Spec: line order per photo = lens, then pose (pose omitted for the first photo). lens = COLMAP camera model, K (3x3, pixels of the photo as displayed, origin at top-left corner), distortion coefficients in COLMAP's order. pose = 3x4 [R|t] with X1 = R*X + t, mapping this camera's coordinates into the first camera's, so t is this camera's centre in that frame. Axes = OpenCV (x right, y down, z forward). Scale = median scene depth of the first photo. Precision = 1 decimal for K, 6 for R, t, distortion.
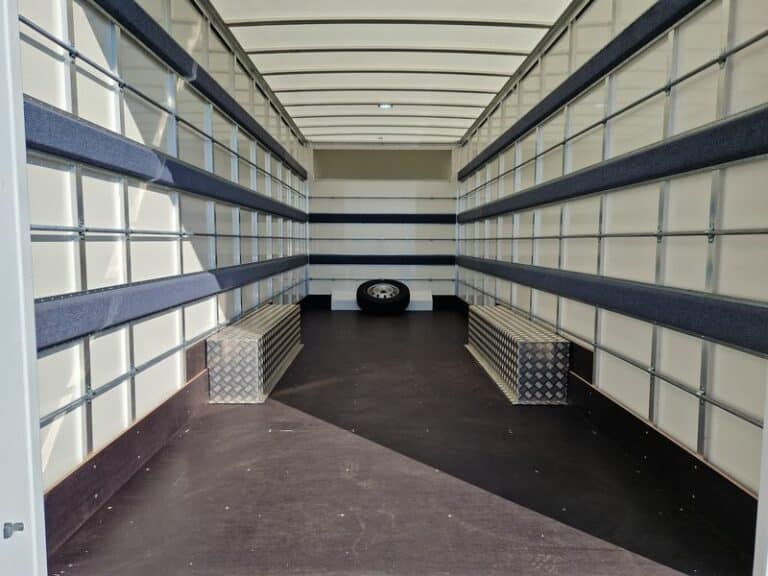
lens RADIAL K [[517.7, 0, 384.0], [0, 517.7, 288.0], [0, 0, 1]] dist [0.061630, -0.004051]
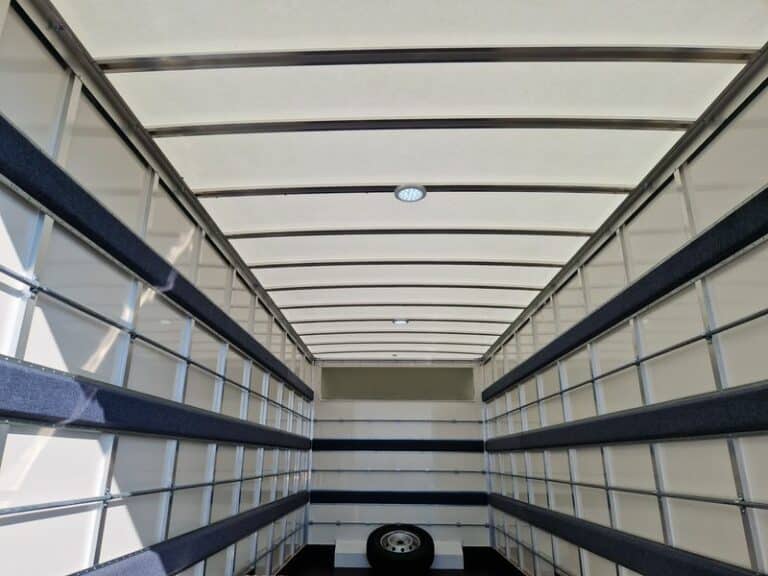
lens RADIAL K [[524.7, 0, 366.6], [0, 524.7, 288.9], [0, 0, 1]] dist [0.010176, 0.002193]
pose [[0.998527, -0.010674, -0.053192, -0.007935], [-0.011212, 0.918688, -0.394825, -0.041712], [0.053082, 0.394840, 0.917215, 0.140754]]
